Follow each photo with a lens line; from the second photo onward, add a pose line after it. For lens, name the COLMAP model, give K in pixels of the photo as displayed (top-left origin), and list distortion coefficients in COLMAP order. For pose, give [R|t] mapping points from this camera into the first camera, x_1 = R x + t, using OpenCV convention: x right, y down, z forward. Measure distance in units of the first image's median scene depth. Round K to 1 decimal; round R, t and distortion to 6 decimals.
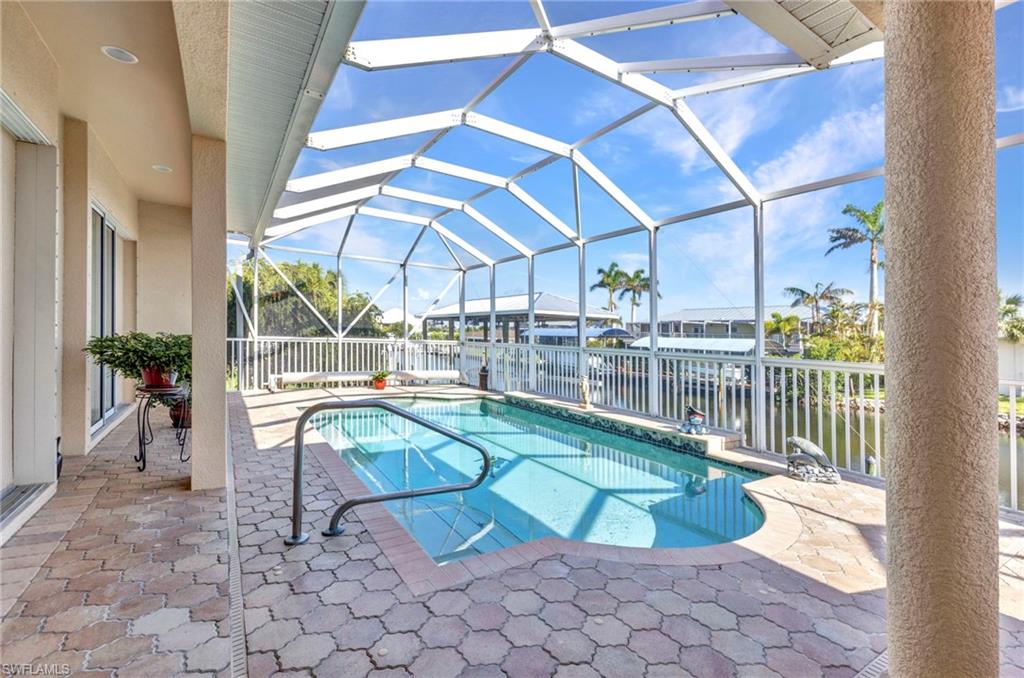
lens RADIAL K [[443.1, 0, 514.3], [0, 443.1, 335.8], [0, 0, 1]] dist [-0.001139, -0.000001]
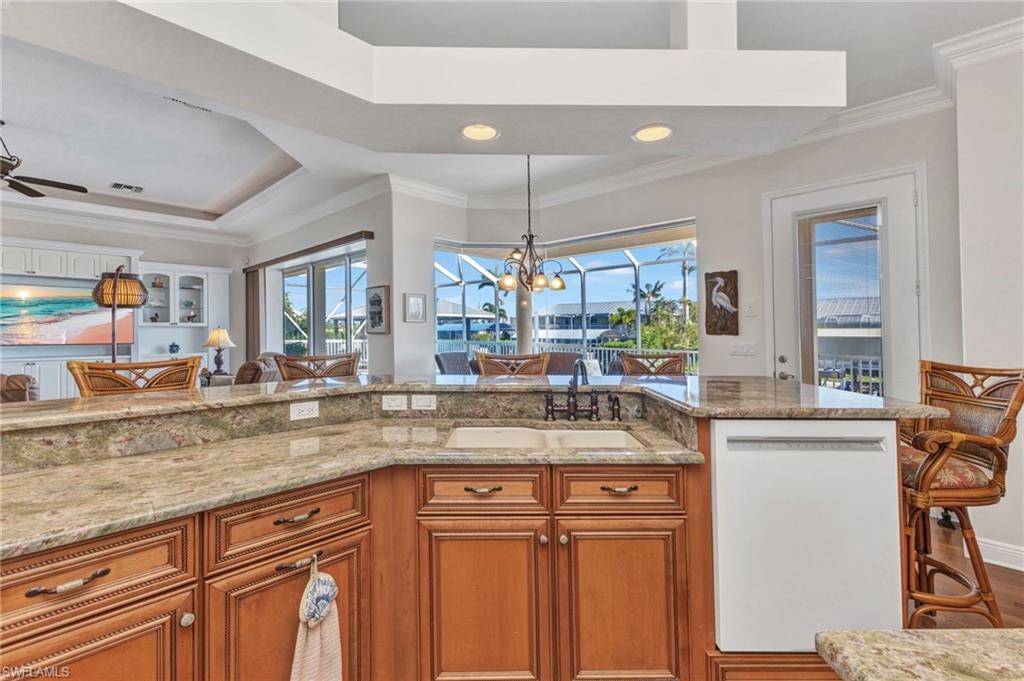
lens RADIAL K [[458.1, 0, 504.8], [0, 458.1, 335.5], [0, 0, 1]] dist [0.016392, 0.000089]
pose [[0.976081, -0.030584, 0.215247, -0.028243], [0.027249, 0.999459, 0.018444, -0.010375], [-0.215695, -0.012137, 0.976385, -0.386714]]
